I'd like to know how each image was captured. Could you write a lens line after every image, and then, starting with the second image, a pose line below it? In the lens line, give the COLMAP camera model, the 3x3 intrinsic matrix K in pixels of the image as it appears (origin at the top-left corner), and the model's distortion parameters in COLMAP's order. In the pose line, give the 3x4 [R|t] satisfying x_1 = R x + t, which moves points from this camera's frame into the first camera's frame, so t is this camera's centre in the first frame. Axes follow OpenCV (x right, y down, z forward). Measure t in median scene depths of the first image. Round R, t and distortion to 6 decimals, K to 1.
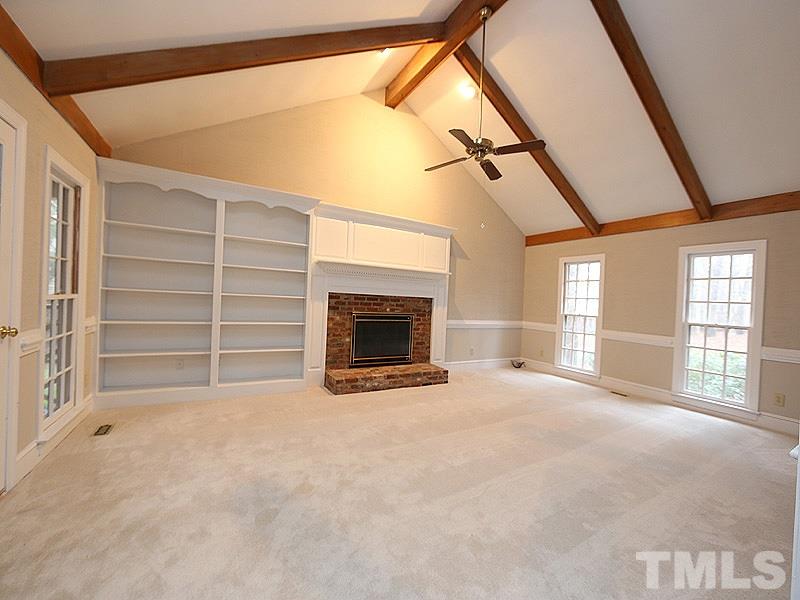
lens RADIAL K [[326.5, 0, 401.9], [0, 326.5, 291.3], [0, 0, 1]] dist [-0.000459, 0.000012]
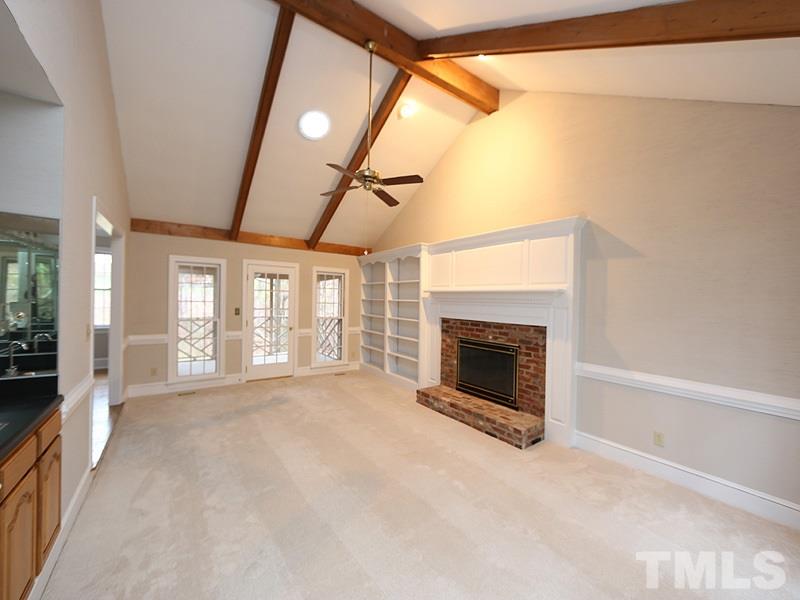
lens RADIAL K [[318.8, 0, 400.0], [0, 318.8, 300.0], [0, 0, 1]] dist [-0.001408, -0.000013]
pose [[0.093970, -0.050815, -0.994277, 0.816797], [-0.005834, 0.998651, -0.051590, 0.001089], [0.995558, 0.010649, 0.093547, 0.686563]]
